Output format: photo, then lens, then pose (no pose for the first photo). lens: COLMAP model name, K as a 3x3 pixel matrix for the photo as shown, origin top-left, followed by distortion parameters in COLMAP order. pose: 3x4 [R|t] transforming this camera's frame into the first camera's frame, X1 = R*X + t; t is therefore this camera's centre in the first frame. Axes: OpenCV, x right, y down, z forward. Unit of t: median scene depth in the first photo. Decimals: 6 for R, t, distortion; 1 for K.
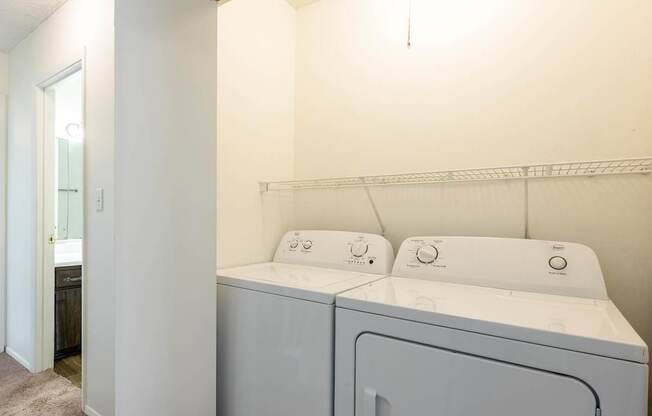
lens RADIAL K [[317.0, 0, 326.0], [0, 317.0, 208.0], [0, 0, 1]] dist [0.001658, 0.000381]
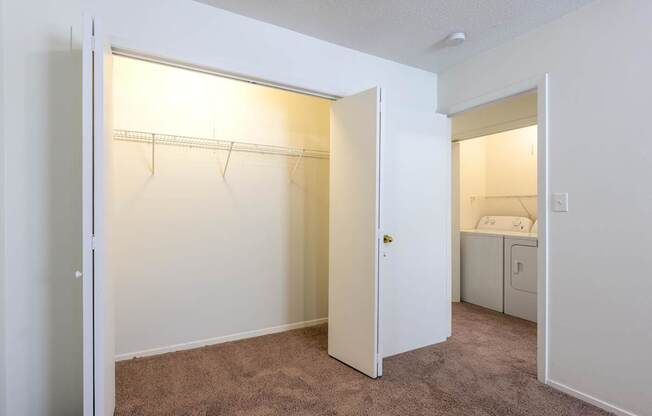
lens RADIAL K [[317.0, 0, 326.0], [0, 317.0, 208.0], [0, 0, 1]] dist [0.001658, 0.000381]
pose [[0.867855, -0.008004, -0.496753, 0.041291], [0.007438, 0.999967, -0.003117, 0.007039], [0.496762, -0.000990, 0.867886, -1.798257]]
